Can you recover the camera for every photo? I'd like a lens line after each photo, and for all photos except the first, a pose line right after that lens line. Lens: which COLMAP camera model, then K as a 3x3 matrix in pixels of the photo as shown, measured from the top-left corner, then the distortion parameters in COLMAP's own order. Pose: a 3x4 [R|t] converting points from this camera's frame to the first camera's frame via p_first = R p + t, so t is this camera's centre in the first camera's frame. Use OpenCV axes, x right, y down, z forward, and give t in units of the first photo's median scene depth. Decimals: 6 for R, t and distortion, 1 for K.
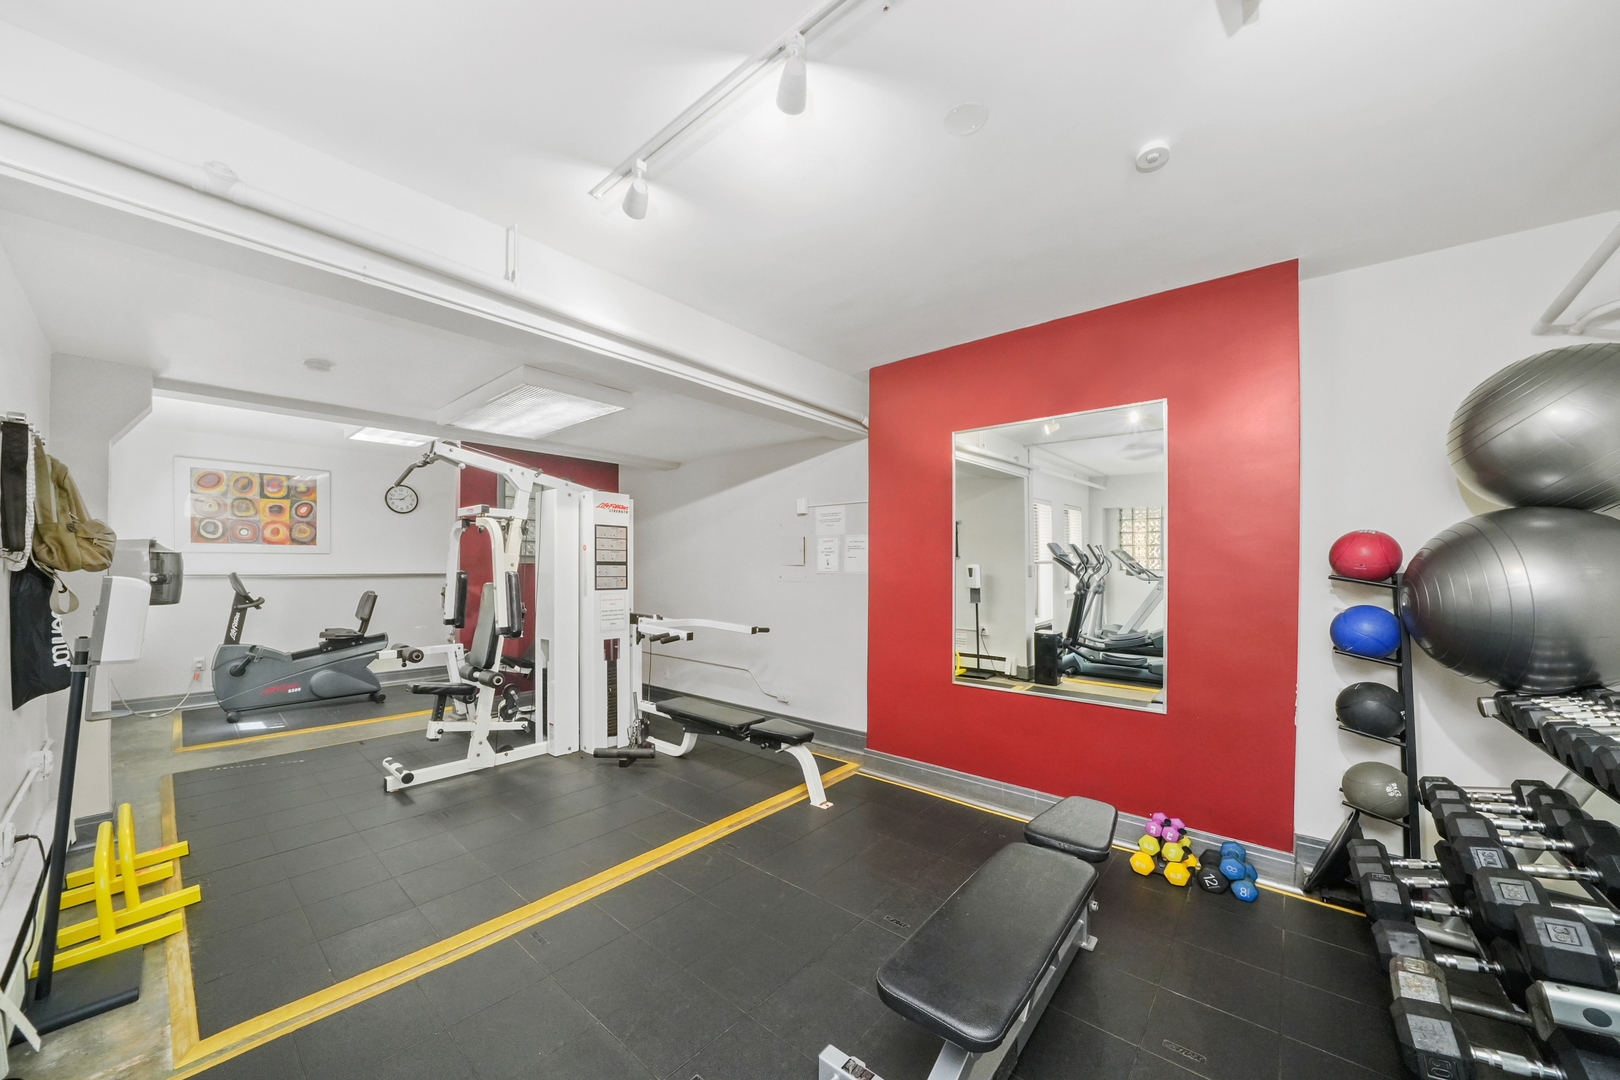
lens RADIAL K [[561.1, 0, 819.0], [0, 561.1, 566.8], [0, 0, 1]] dist [-0.019596, 0.000383]
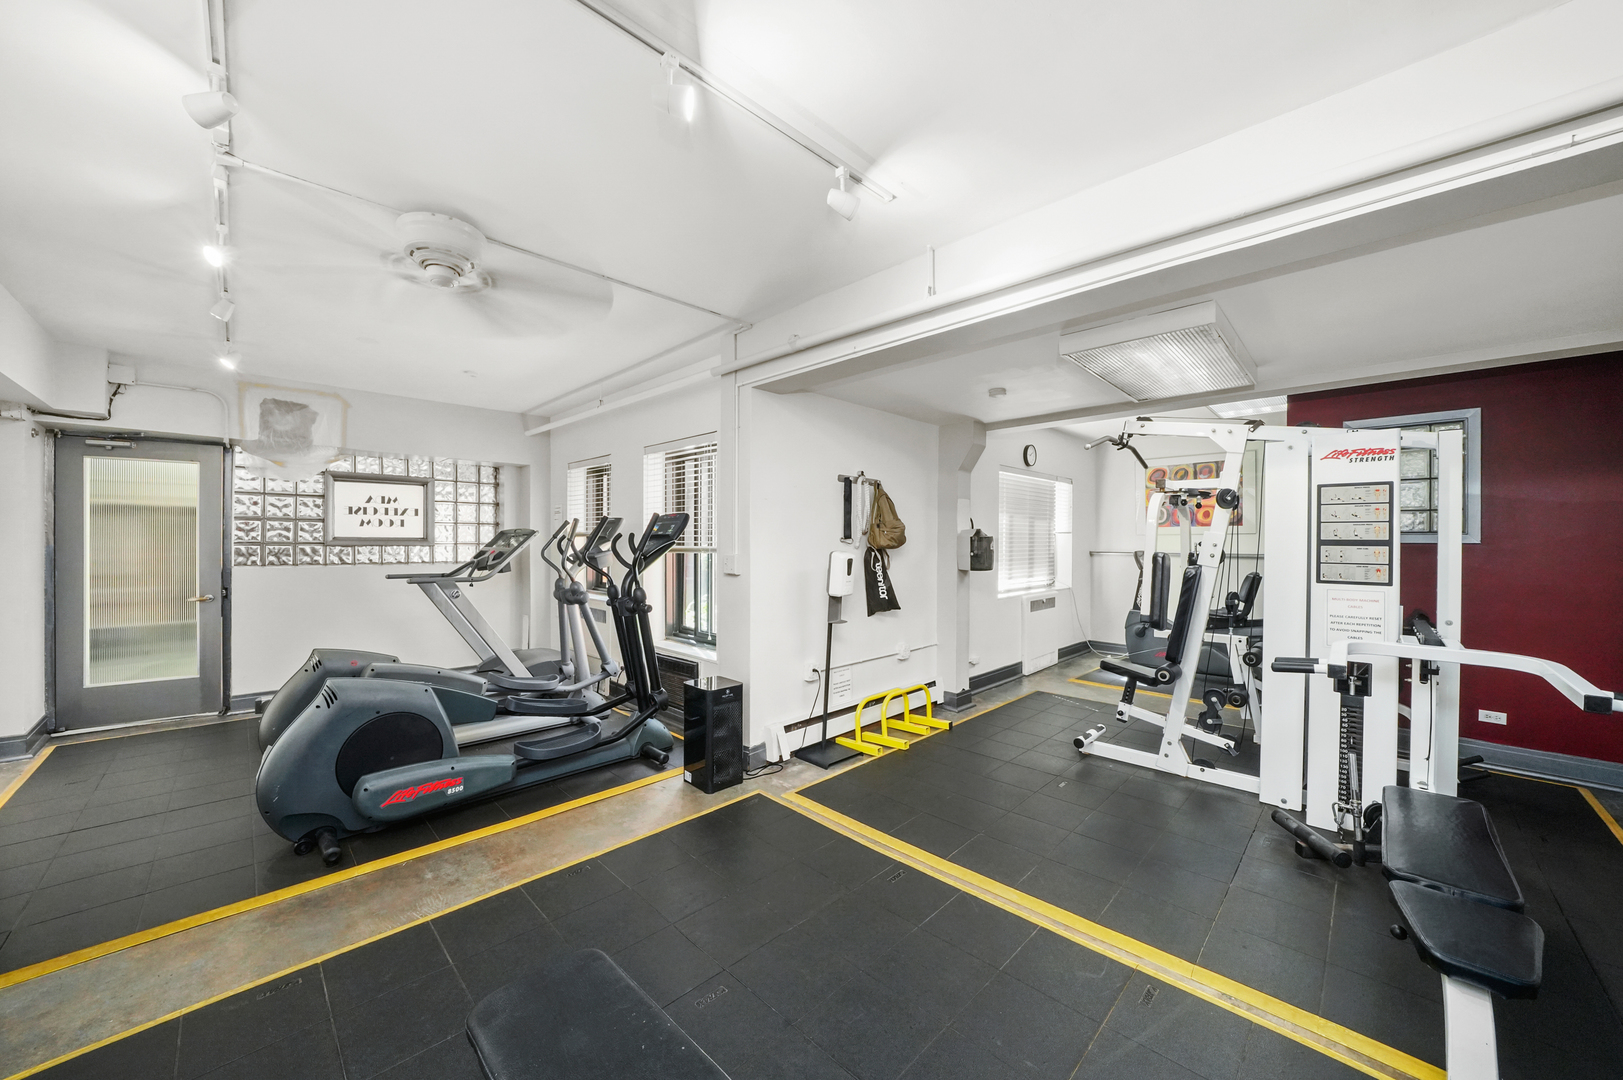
lens RADIAL K [[594.6, 0, 811.5], [0, 594.6, 542.9], [0, 0, 1]] dist [-0.002205, -0.000069]
pose [[-0.070740, -0.002506, -0.997492, 0.377766], [-0.002190, 0.999995, -0.002357, -0.003679], [0.997492, 0.002018, -0.070746, 0.474661]]
